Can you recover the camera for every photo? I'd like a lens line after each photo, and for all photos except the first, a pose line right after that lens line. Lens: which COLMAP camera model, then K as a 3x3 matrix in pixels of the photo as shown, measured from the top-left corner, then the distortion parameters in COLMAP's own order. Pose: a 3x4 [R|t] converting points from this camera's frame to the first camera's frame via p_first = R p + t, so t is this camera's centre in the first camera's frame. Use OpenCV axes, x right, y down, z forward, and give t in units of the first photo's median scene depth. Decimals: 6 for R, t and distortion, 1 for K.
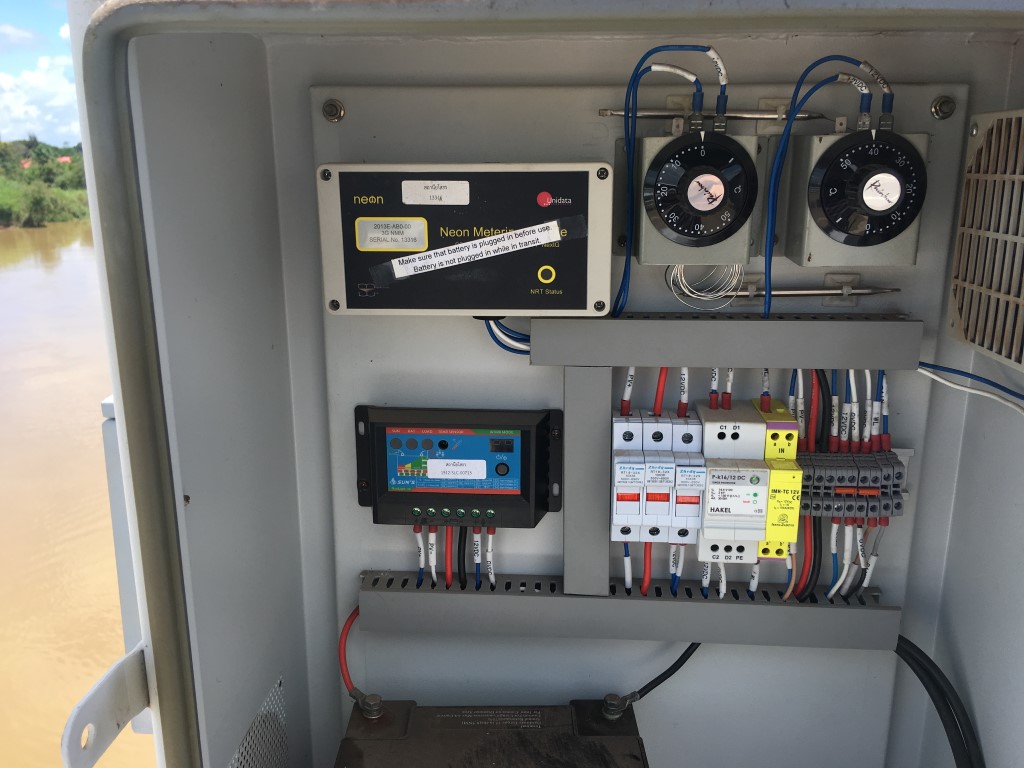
lens RADIAL K [[877.8, 0, 510.3], [0, 877.8, 383.6], [0, 0, 1]] dist [0.094891, -0.139842]
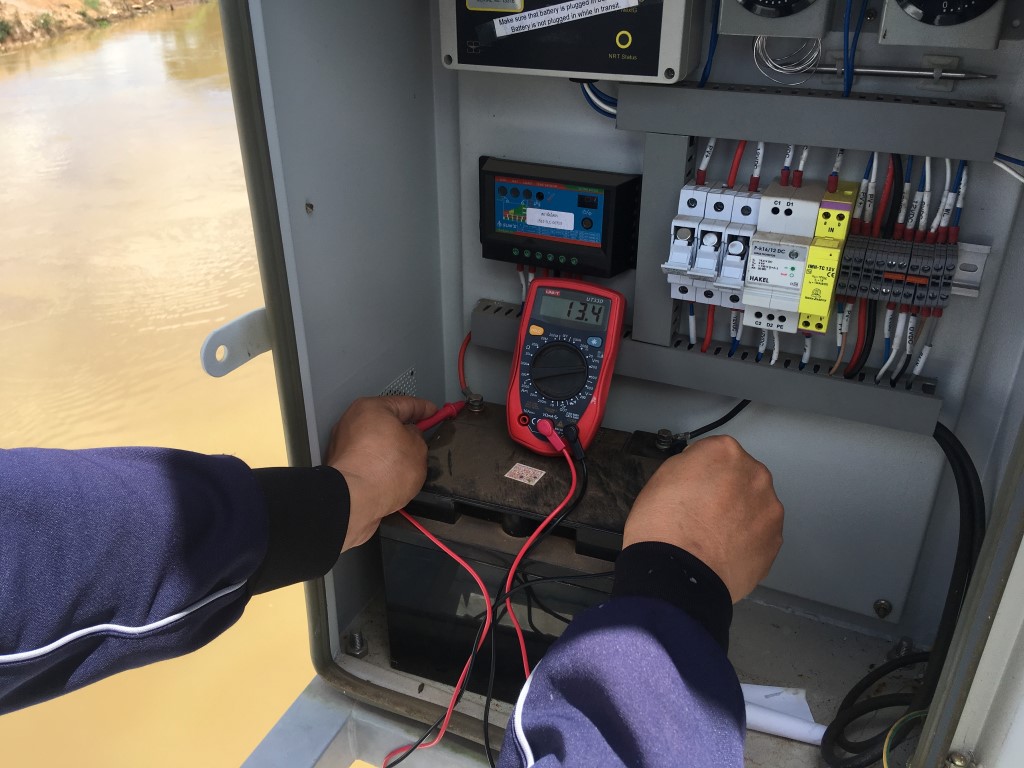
lens RADIAL K [[877.8, 0, 518.8], [0, 877.8, 393.3], [0, 0, 1]] dist [0.094891, -0.139842]
pose [[0.937175, 0.169947, -0.304664, 0.300732], [-0.088429, 0.960521, 0.263779, 0.015608], [0.337465, -0.220267, 0.915205, -0.129431]]
